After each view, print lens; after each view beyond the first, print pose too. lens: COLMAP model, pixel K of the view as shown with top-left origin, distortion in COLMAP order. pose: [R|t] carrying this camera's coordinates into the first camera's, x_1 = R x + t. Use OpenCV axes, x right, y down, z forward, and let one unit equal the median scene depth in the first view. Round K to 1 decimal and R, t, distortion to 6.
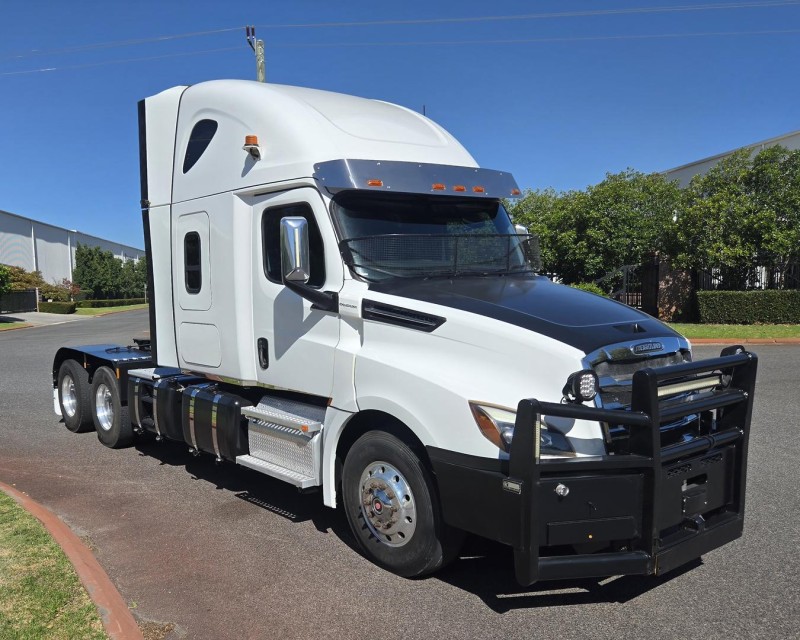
lens RADIAL K [[736.3, 0, 313.6], [0, 736.3, 365.4], [0, 0, 1]] dist [0.027459, 0.000000]
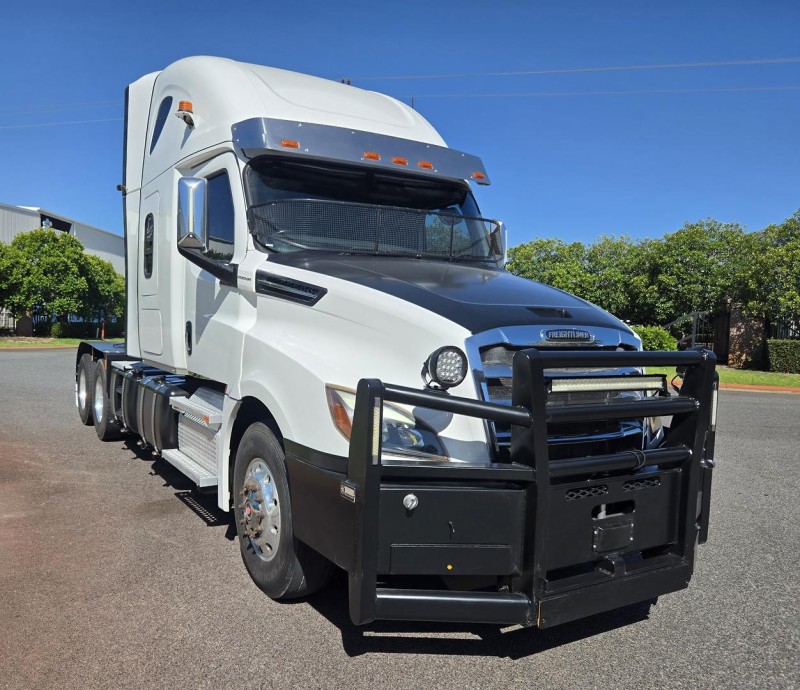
lens RADIAL K [[659.3, 0, 349.4], [0, 659.3, 364.8], [0, 0, 1]] dist [0.047115, -0.042916]
pose [[0.992142, 0.060920, -0.109283, 0.250371], [-0.066125, 0.996812, -0.044654, 0.045866], [0.106214, 0.051529, 0.993007, 0.226881]]
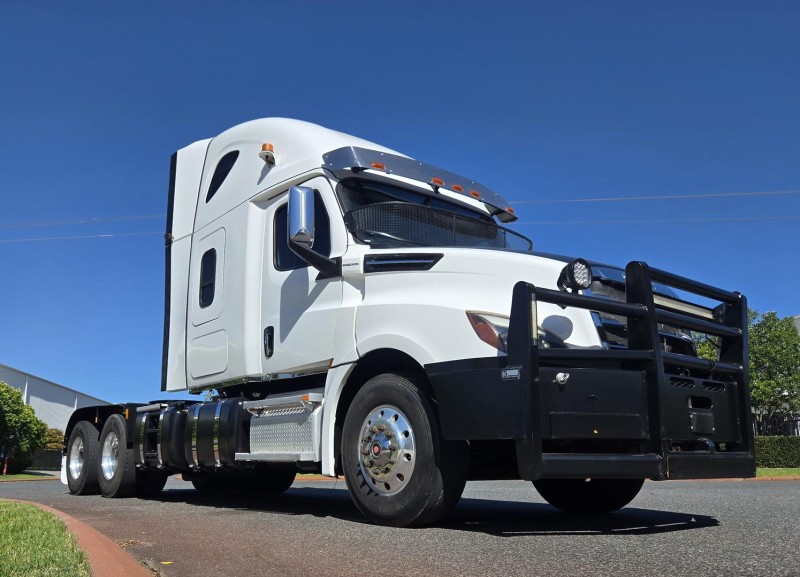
lens RADIAL K [[687.5, 0, 365.2], [0, 687.5, 351.3], [0, 0, 1]] dist [0.038979, -0.010347]
pose [[0.999103, 0.026774, 0.032812, 0.037057], [-0.016646, 0.960706, -0.277069, 0.286421], [-0.038941, 0.276274, 0.960290, 0.104609]]
